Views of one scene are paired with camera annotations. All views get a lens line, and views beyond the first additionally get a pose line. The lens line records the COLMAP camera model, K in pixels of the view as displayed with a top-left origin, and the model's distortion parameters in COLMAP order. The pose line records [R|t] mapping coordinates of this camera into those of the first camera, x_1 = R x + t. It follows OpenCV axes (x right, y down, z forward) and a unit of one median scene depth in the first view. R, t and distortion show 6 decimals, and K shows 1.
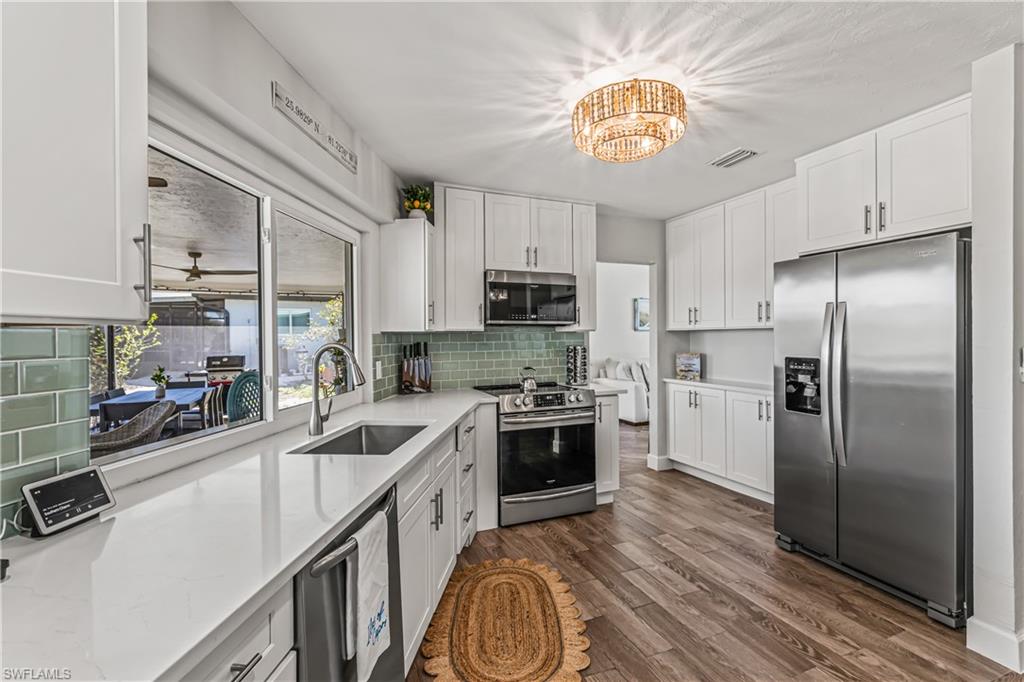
lens RADIAL K [[463.0, 0, 508.3], [0, 463.0, 339.3], [0, 0, 1]] dist [-0.000343, 0.000486]
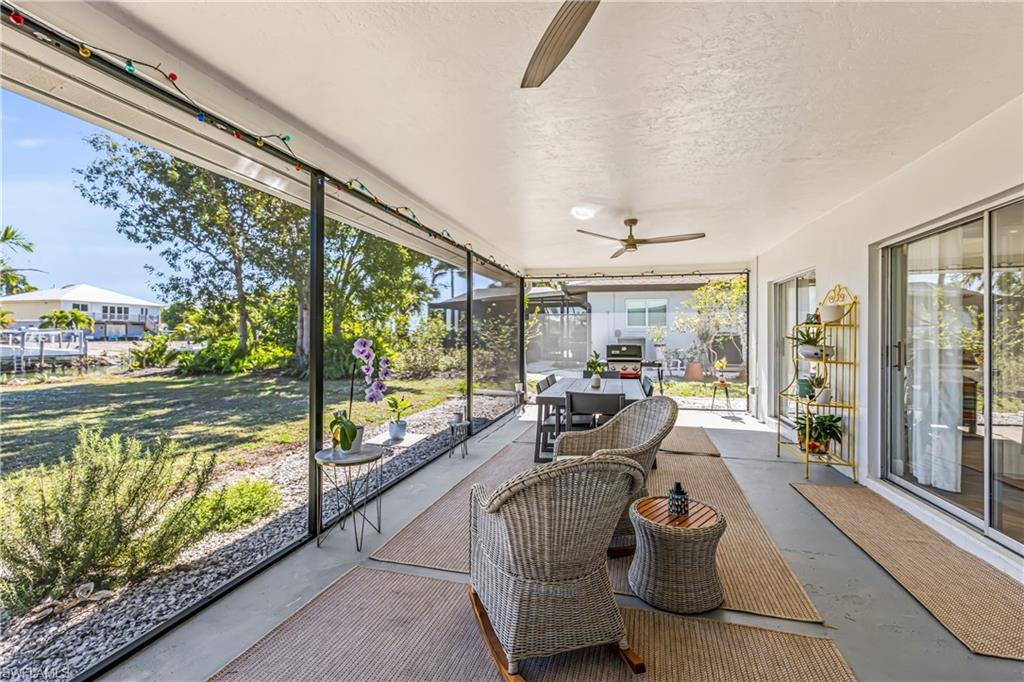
lens RADIAL K [[463.0, 0, 510.1], [0, 463.0, 336.7], [0, 0, 1]] dist [-0.000343, 0.000486]
pose [[0.798702, 0.010464, -0.601636, -0.687354], [-0.009722, 0.999943, 0.004485, 0.051015], [0.601648, 0.002267, 0.798758, 0.385781]]
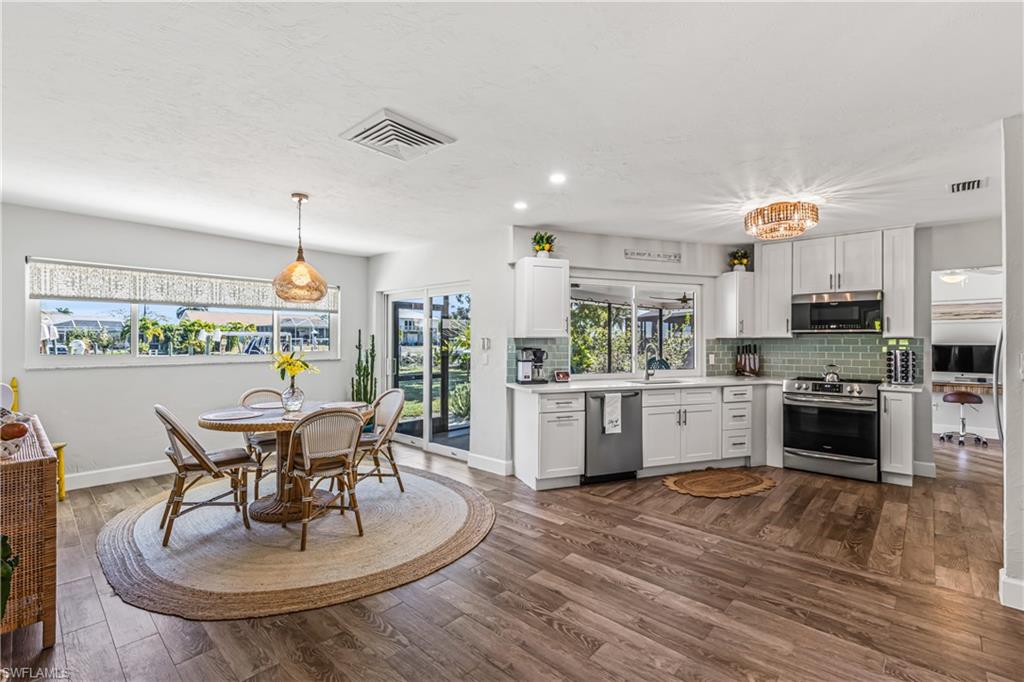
lens RADIAL K [[463.0, 0, 511.9], [0, 463.0, 336.3], [0, 0, 1]] dist [-0.000343, 0.000486]
pose [[0.438399, 0.000972, -0.898780, 0.854916], [-0.008894, 0.999955, -0.003257, -0.008839], [0.898737, 0.009422, 0.438388, -0.418562]]
